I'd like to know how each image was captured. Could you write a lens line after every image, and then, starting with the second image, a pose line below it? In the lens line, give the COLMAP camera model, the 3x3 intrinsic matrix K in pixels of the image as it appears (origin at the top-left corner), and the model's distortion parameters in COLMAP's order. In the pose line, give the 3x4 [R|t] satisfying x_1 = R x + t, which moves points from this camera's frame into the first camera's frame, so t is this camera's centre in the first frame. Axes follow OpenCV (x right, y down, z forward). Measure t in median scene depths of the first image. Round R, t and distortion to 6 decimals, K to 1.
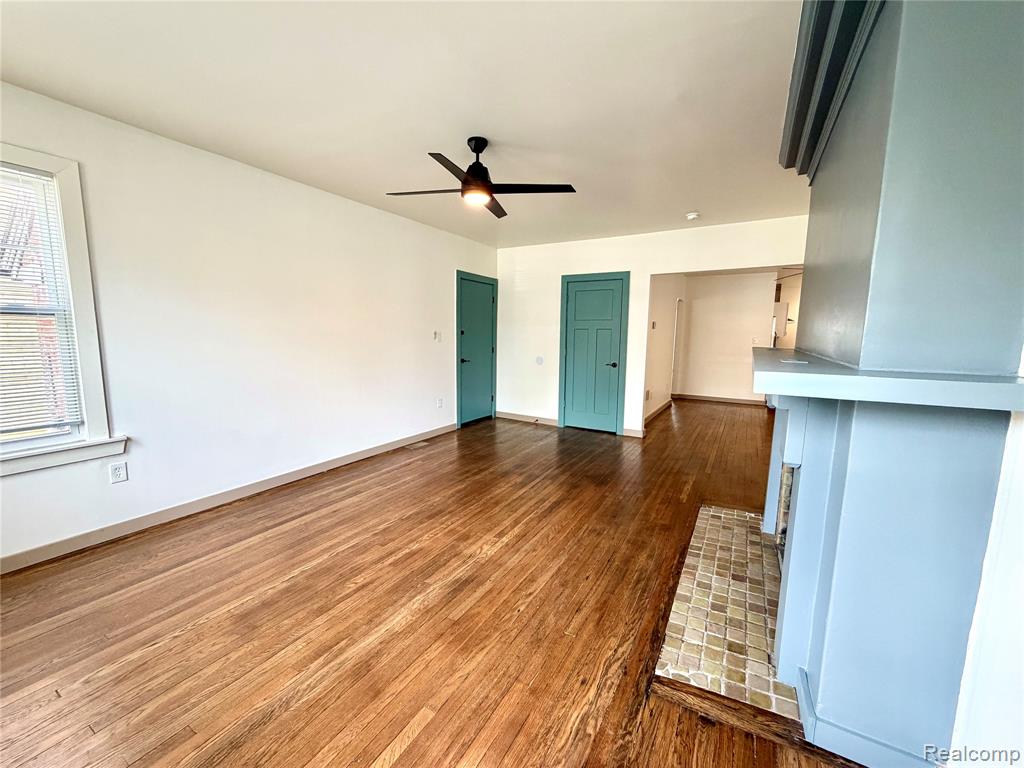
lens RADIAL K [[407.0, 0, 510.7], [0, 407.0, 385.3], [0, 0, 1]] dist [-0.000088, 0.000130]
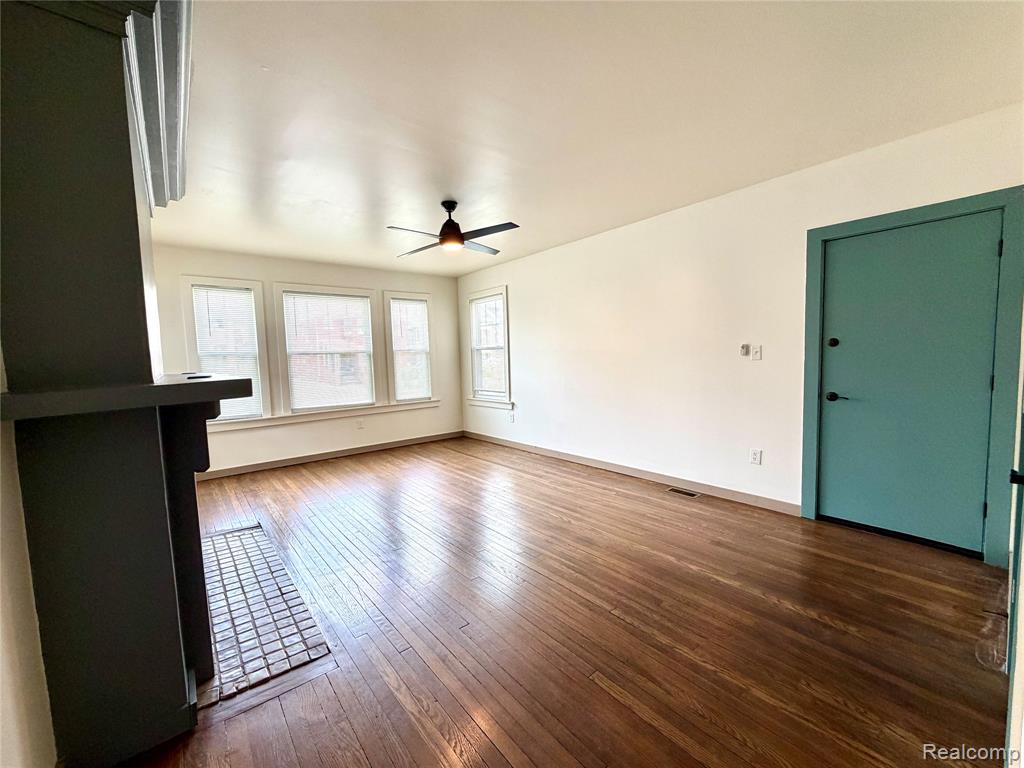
lens RADIAL K [[407.0, 0, 510.4], [0, 407.0, 384.6], [0, 0, 1]] dist [-0.000088, 0.000130]
pose [[-0.344507, 0.065523, -0.936494, 1.039780], [-0.095813, 0.989898, 0.104507, -0.185115], [0.933881, 0.125731, -0.334749, 1.612163]]
